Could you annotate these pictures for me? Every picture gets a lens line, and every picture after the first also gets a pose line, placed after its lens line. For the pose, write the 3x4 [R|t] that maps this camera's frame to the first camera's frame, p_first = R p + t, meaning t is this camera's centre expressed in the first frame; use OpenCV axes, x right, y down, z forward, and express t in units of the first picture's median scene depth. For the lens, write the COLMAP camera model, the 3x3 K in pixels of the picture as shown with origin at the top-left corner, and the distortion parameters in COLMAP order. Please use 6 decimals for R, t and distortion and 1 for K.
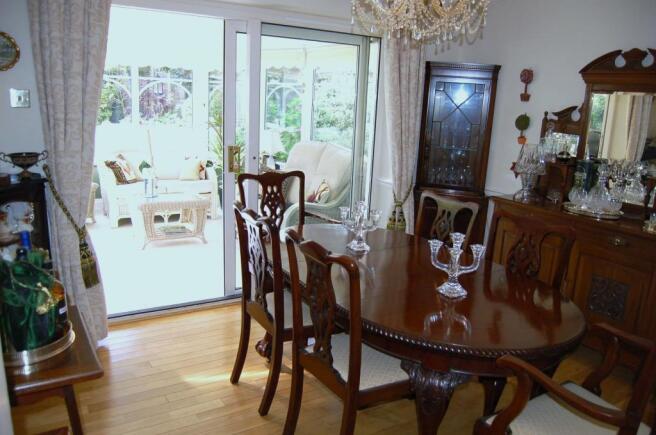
lens RADIAL K [[522.5, 0, 325.6], [0, 522.5, 223.0], [0, 0, 1]] dist [-0.062084, -0.004412]
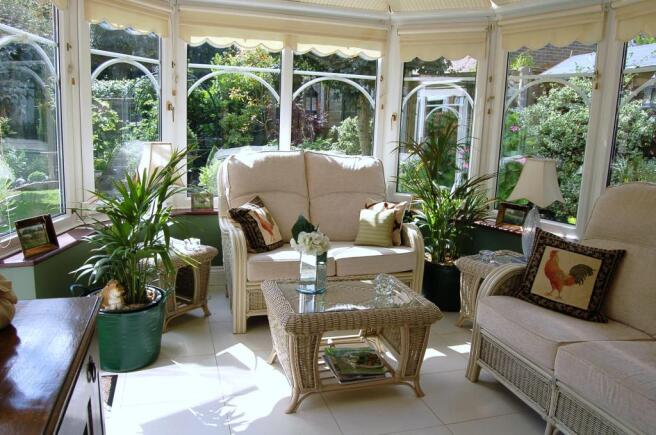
lens RADIAL K [[522.5, 0, 328.5], [0, 522.5, 214.1], [0, 0, 1]] dist [-0.062084, -0.004412]
pose [[0.969051, 0.031618, -0.244826, -0.170615], [-0.050479, 0.996188, -0.071149, -0.072541], [0.241643, 0.081305, 0.966953, 0.440384]]
